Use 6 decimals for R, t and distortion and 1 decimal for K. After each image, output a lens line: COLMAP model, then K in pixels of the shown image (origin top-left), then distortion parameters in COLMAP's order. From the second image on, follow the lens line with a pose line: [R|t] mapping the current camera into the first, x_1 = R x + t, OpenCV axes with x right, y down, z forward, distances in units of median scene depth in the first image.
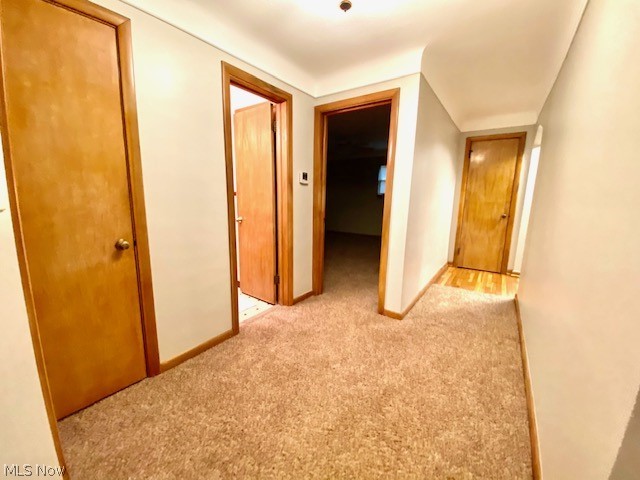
lens RADIAL K [[259.8, 0, 320.0], [0, 259.8, 240.0], [0, 0, 1]] dist [-0.022219, -0.000181]
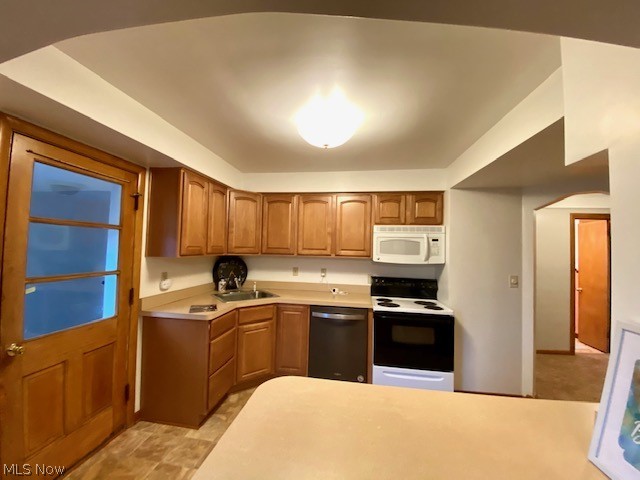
lens RADIAL K [[259.8, 0, 320.0], [0, 259.8, 240.0], [0, 0, 1]] dist [-0.022219, -0.000181]
pose [[0.451416, -0.035649, -0.891601, 0.592265], [-0.171738, 0.977050, -0.126016, 0.149492], [0.875631, 0.210007, 0.434934, -1.817963]]
